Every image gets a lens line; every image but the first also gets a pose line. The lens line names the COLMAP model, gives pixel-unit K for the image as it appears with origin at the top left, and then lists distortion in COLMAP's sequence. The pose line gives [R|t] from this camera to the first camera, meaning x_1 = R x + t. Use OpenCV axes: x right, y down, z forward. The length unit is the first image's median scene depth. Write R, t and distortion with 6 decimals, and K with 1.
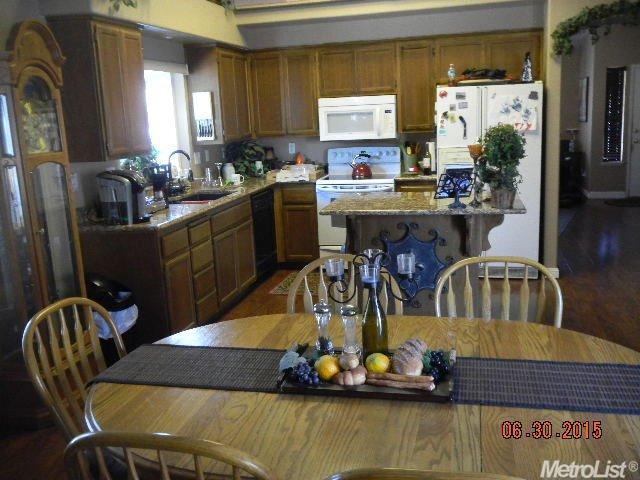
lens RADIAL K [[631.6, 0, 320.0], [0, 631.6, 240.0], [0, 0, 1]] dist [-0.048402, 0.083719]
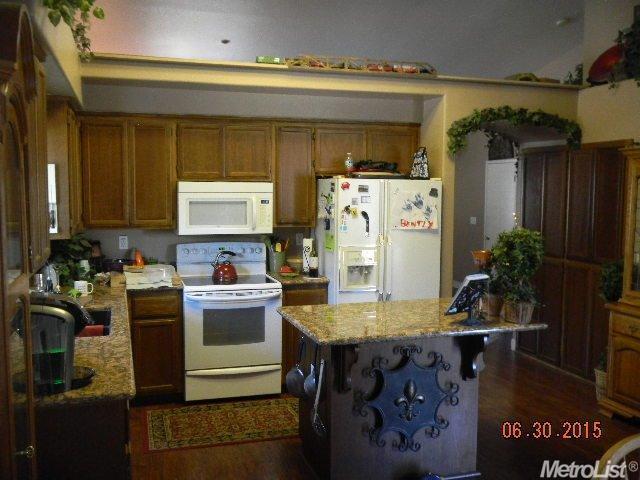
lens RADIAL K [[631.6, 0, 320.0], [0, 631.6, 240.0], [0, 0, 1]] dist [-0.048402, 0.083719]
pose [[0.854221, 0.010216, 0.519810, -0.264986], [0.057361, 0.991852, -0.113756, -0.053751], [-0.516736, 0.126989, 0.846674, 0.258160]]
